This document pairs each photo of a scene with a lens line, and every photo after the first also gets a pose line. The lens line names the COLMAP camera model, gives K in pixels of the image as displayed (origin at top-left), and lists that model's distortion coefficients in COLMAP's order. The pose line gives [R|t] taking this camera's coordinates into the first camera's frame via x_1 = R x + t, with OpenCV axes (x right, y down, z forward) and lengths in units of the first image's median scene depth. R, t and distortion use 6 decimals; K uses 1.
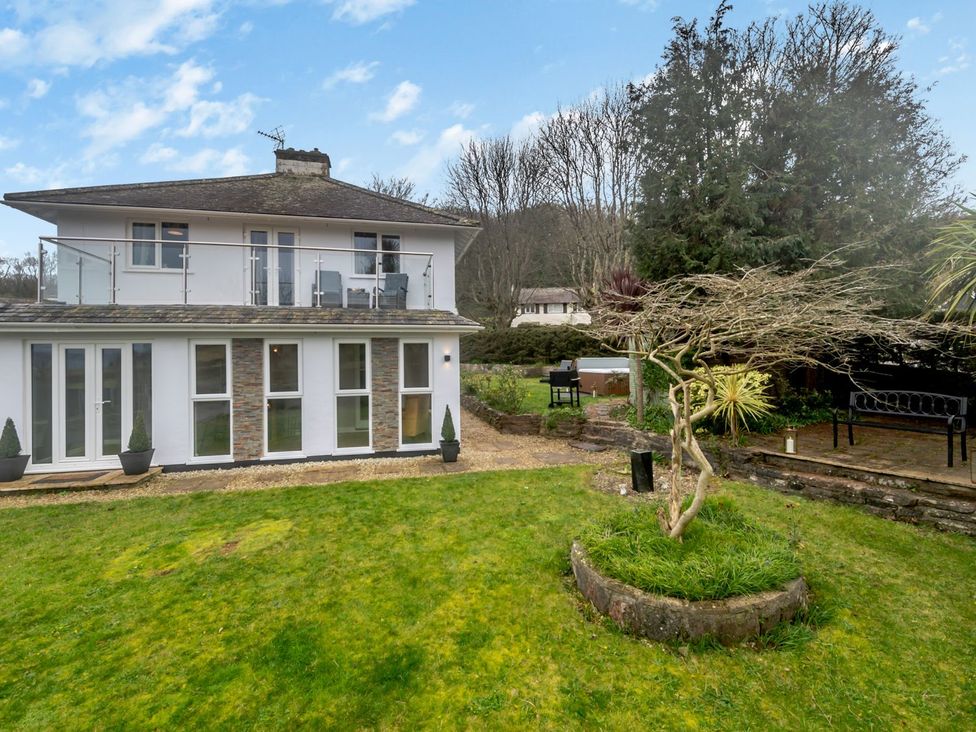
lens RADIAL K [[444.6, 0, 492.2], [0, 444.6, 353.6], [0, 0, 1]] dist [0.000867, -0.000508]
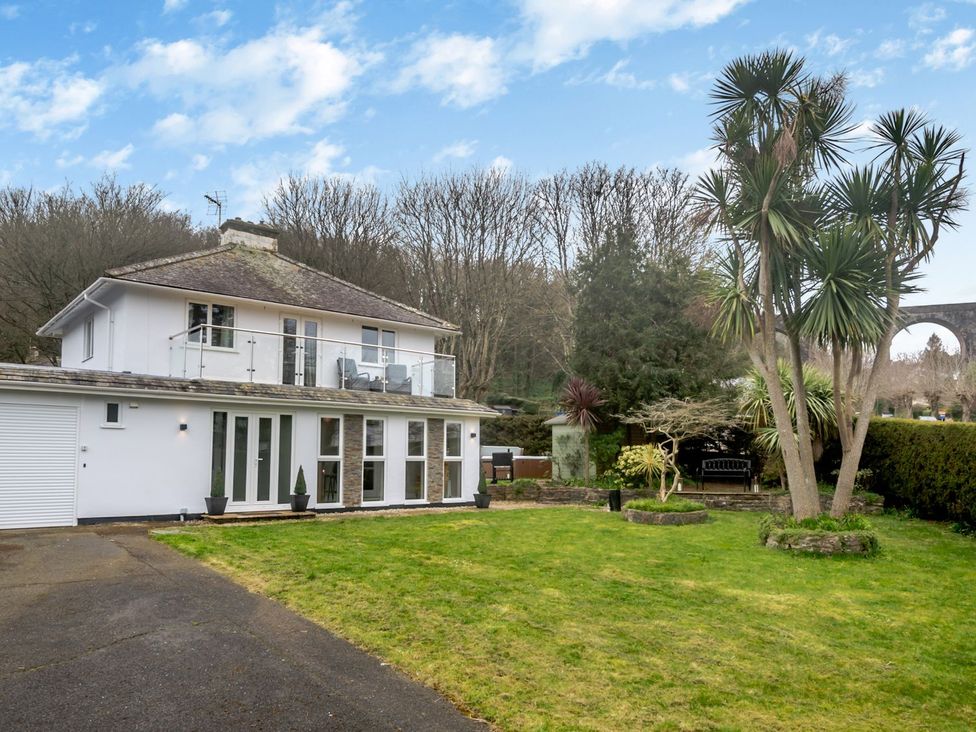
lens RADIAL K [[713.0, 0, 490.2], [0, 713.0, 422.7], [0, 0, 1]] dist [0.010979, 0.002871]
pose [[0.894269, 0.041144, 0.445635, -1.101785], [-0.018550, 0.998317, -0.054946, 0.096714], [-0.447145, 0.040870, 0.893527, -1.050253]]
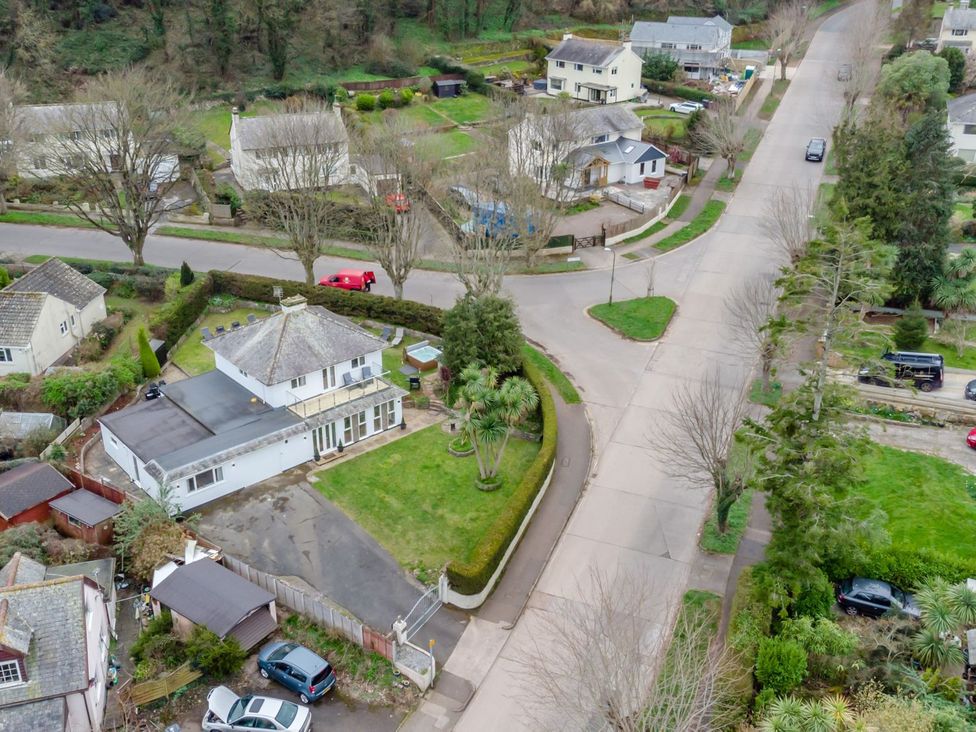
lens RADIAL K [[968.9, 0, 484.5], [0, 968.9, 357.3], [0, 0, 1]] dist [0.120998, -0.230826]
pose [[0.883550, -0.187241, 0.429279, -2.902287], [-0.016110, 0.903910, 0.427420, -3.824511], [-0.468060, -0.384563, 0.795633, -5.616729]]
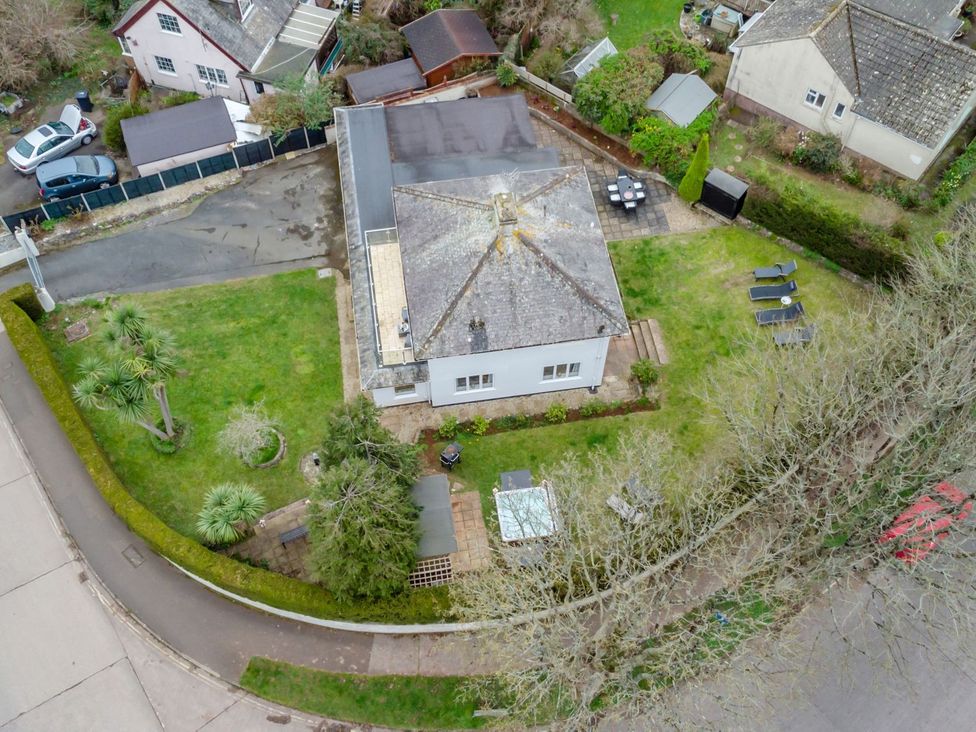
lens RADIAL K [[968.9, 0, 484.5], [0, 968.9, 357.3], [0, 0, 1]] dist [0.120998, -0.230826]
pose [[-0.085262, 0.839403, -0.536780, 2.560455], [0.010167, 0.539447, 0.841958, -4.516772], [0.996307, 0.066329, -0.054528, 1.963652]]
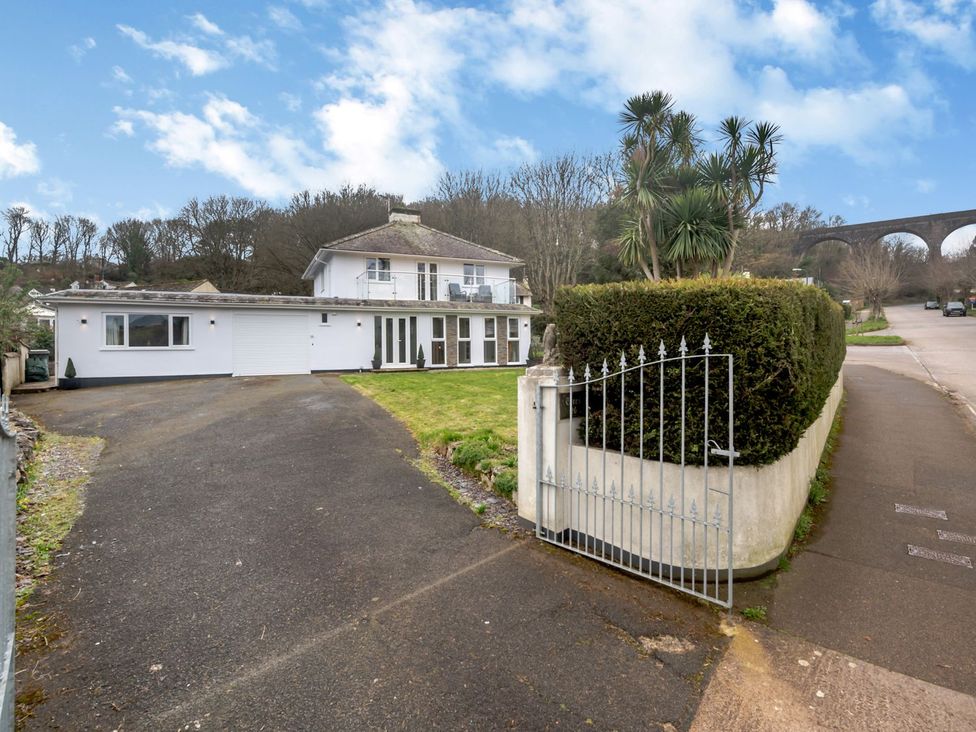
lens RADIAL K [[498.9, 0, 490.5], [0, 498.9, 348.5], [0, 0, 1]] dist [0.002723, 0.000057]
pose [[0.977715, -0.000801, 0.209936, -0.880393], [0.001112, 0.999998, -0.001364, 0.143483], [-0.209934, 0.001567, 0.977714, -1.593648]]
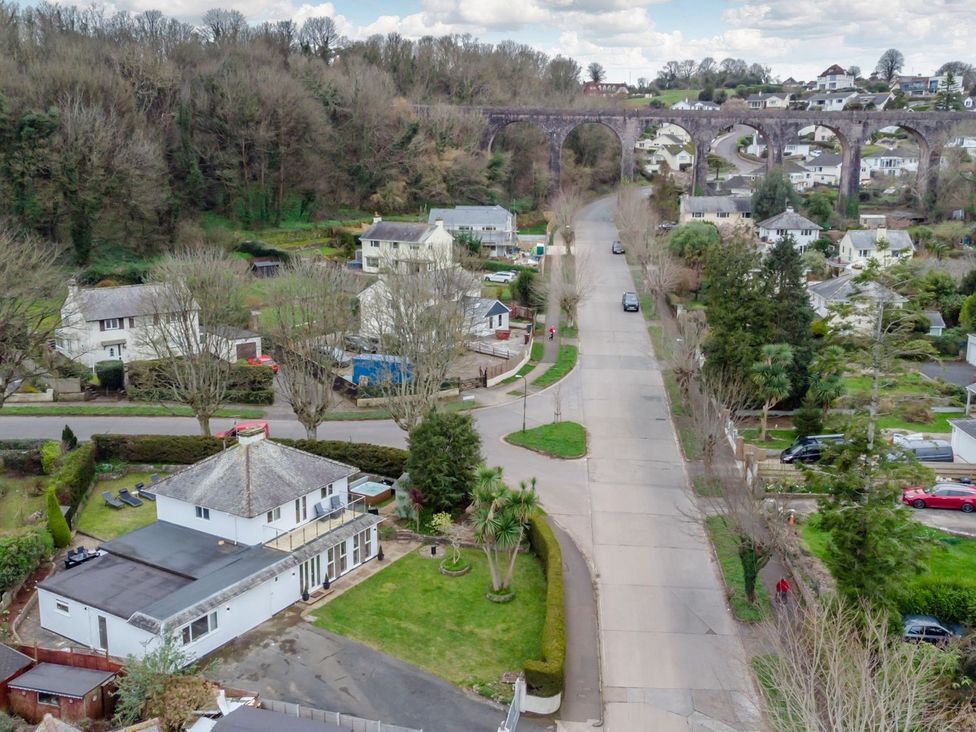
lens RADIAL K [[968.9, 0, 484.5], [0, 968.9, 357.3], [0, 0, 1]] dist [0.120998, -0.230826]
pose [[0.706081, -0.139856, 0.694183, -4.566401], [-0.014255, 0.977297, 0.211393, -2.905778], [-0.707988, -0.159156, 0.688057, -4.523332]]
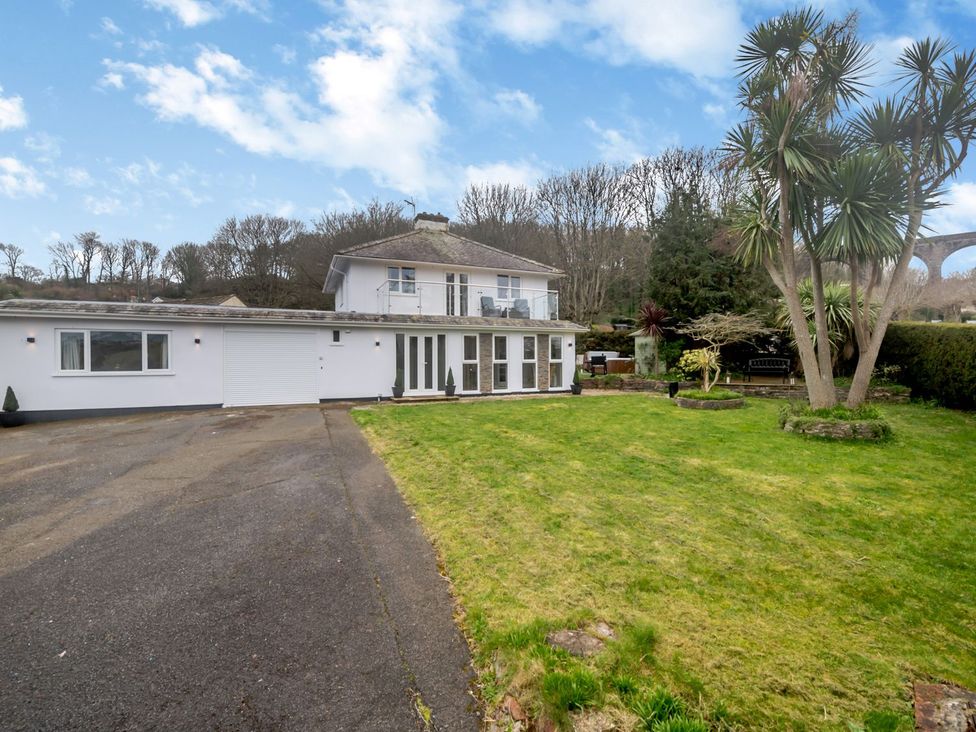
lens RADIAL K [[440.5, 0, 488.0], [0, 440.5, 366.0], [0, 0, 1]] dist [0.000290, -0.001609]
pose [[0.984939, 0.004353, 0.172845, -0.862340], [-0.006791, 0.999886, 0.013521, 0.086493], [-0.172766, -0.014491, 0.984856, -0.951148]]
